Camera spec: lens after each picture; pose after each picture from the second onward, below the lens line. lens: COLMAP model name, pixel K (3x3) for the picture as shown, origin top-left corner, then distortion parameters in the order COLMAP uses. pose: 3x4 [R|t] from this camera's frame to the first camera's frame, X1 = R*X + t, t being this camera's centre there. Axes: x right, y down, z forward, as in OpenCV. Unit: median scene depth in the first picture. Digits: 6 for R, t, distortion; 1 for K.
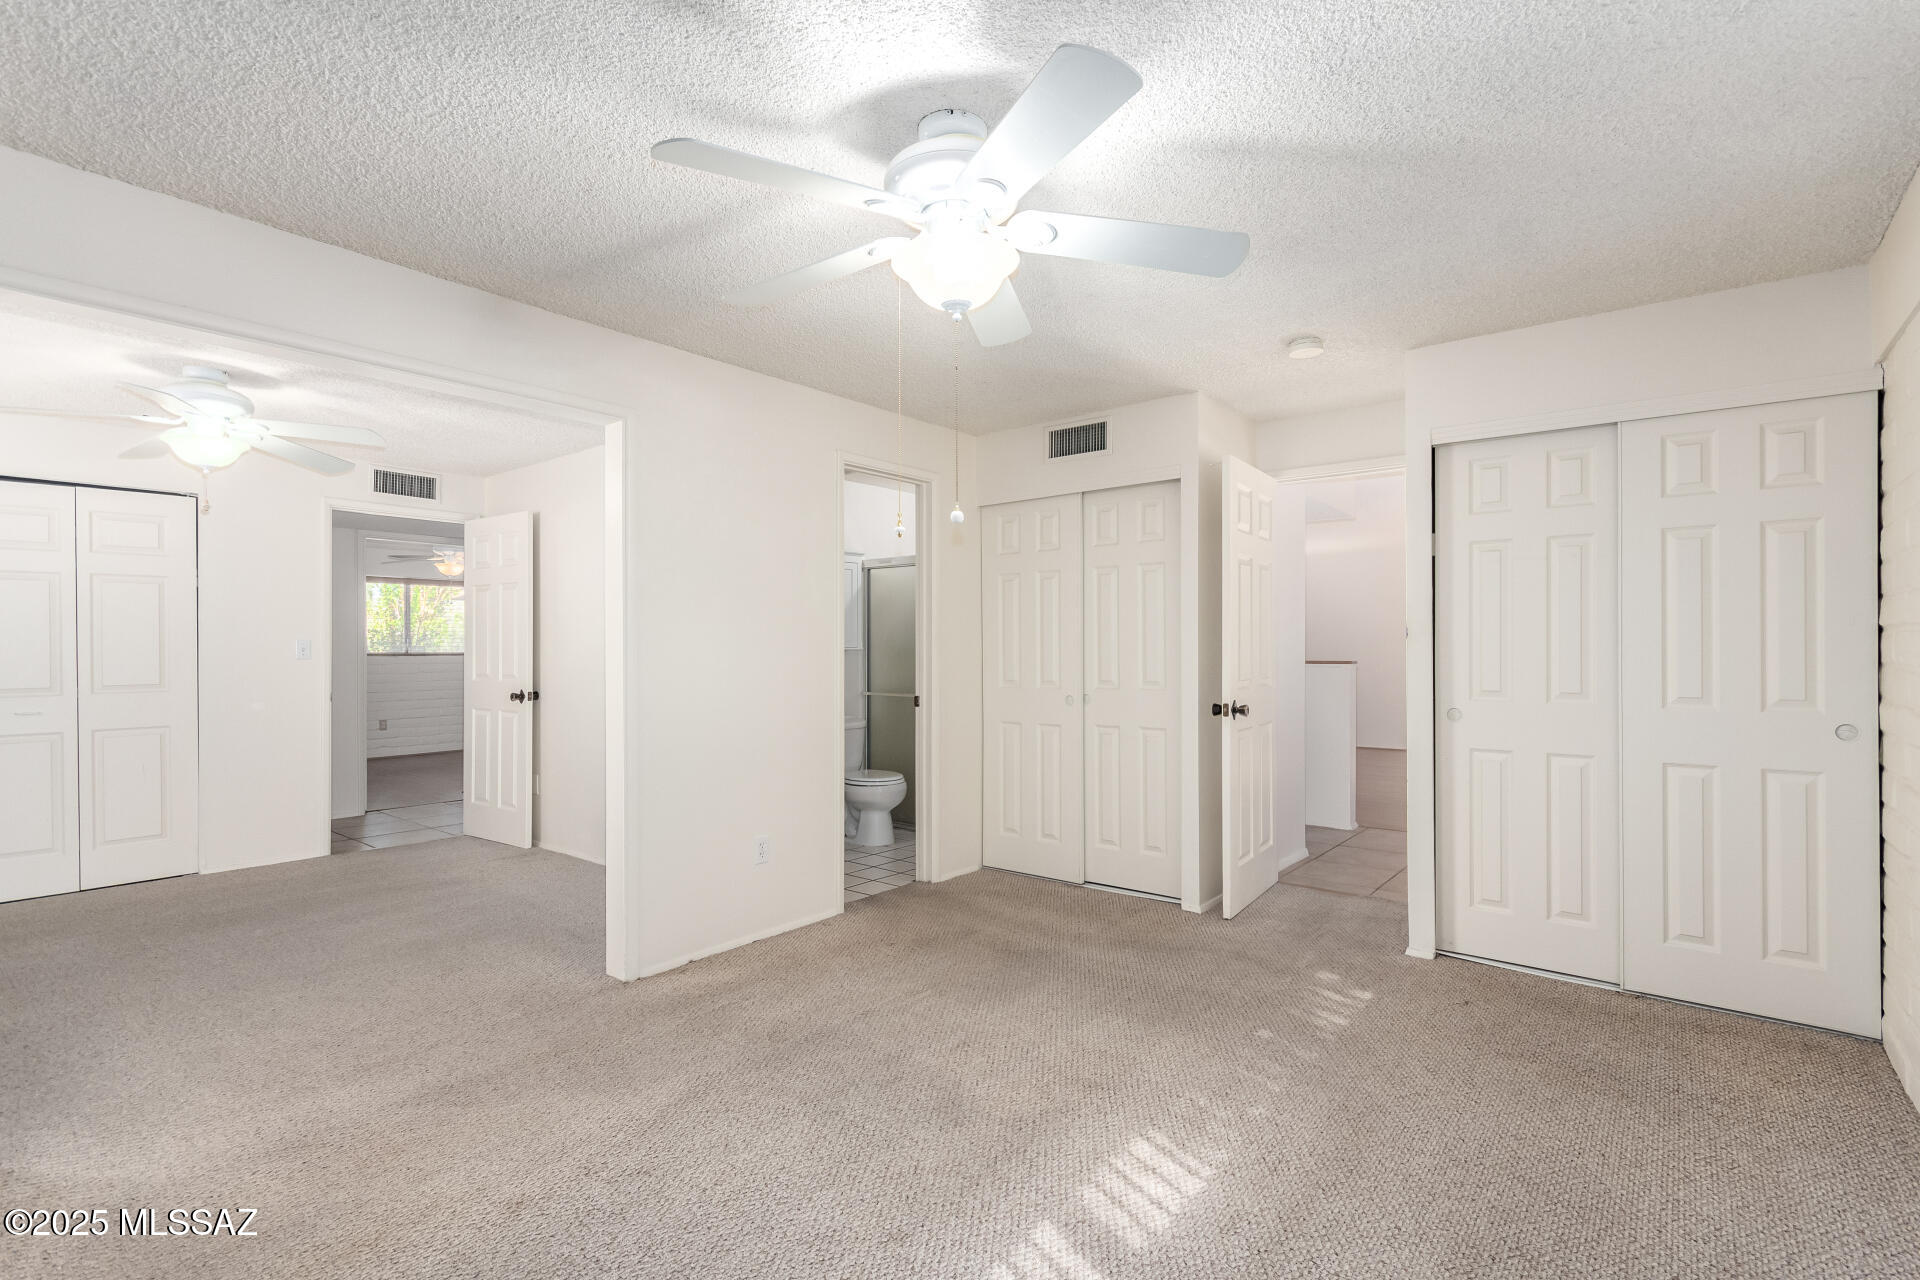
lens RADIAL K [[885.8, 0, 976.5], [0, 885.8, 646.6], [0, 0, 1]] dist [0.002534, 0.000103]
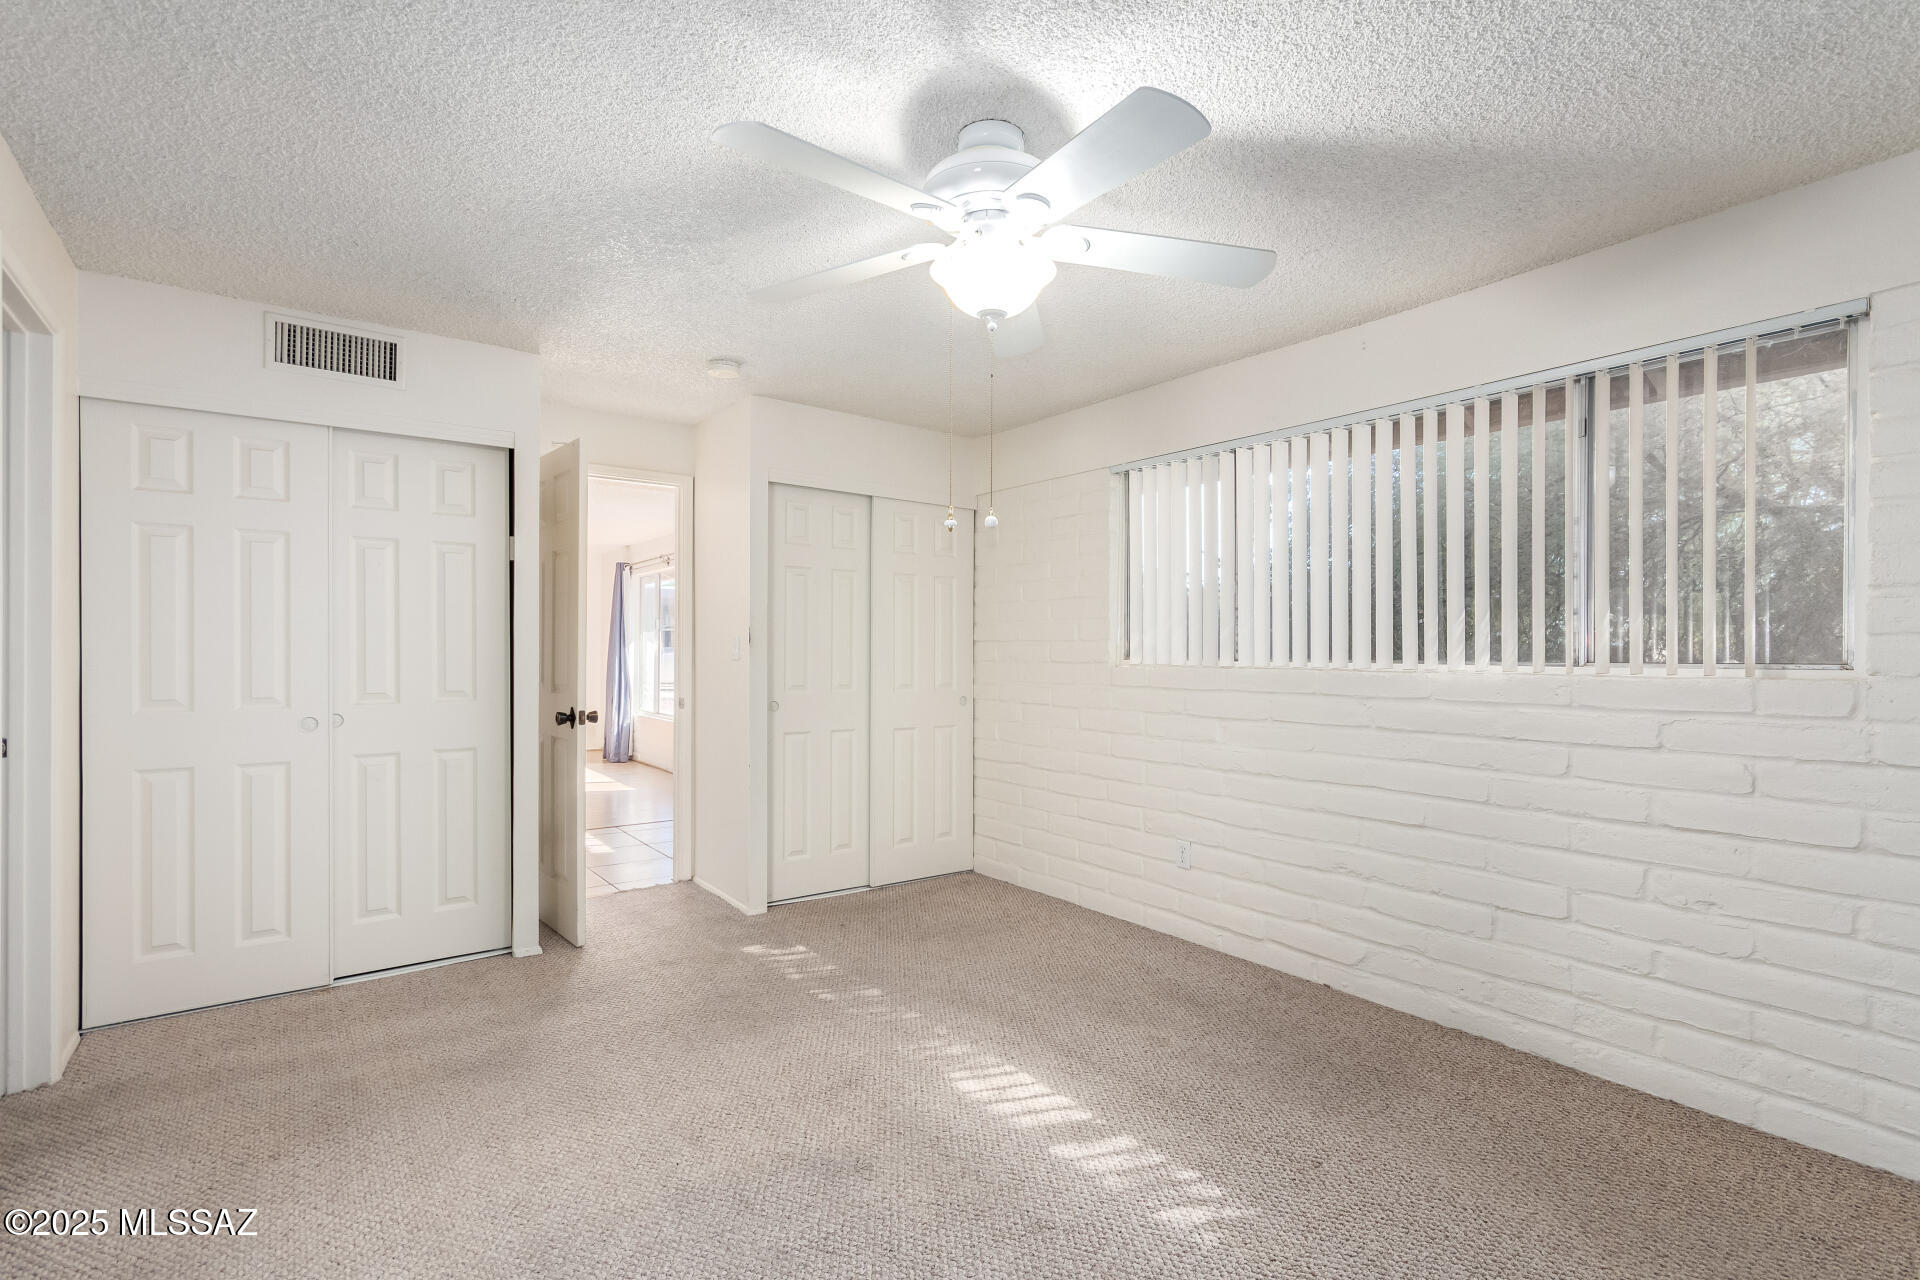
lens RADIAL K [[885.8, 0, 971.1], [0, 885.8, 648.1], [0, 0, 1]] dist [0.002534, 0.000103]
pose [[0.252150, 0.008186, 0.967654, -0.588456], [-0.007957, 0.999948, -0.006386, 0.002600], [-0.967656, -0.006090, 0.252202, 0.445754]]
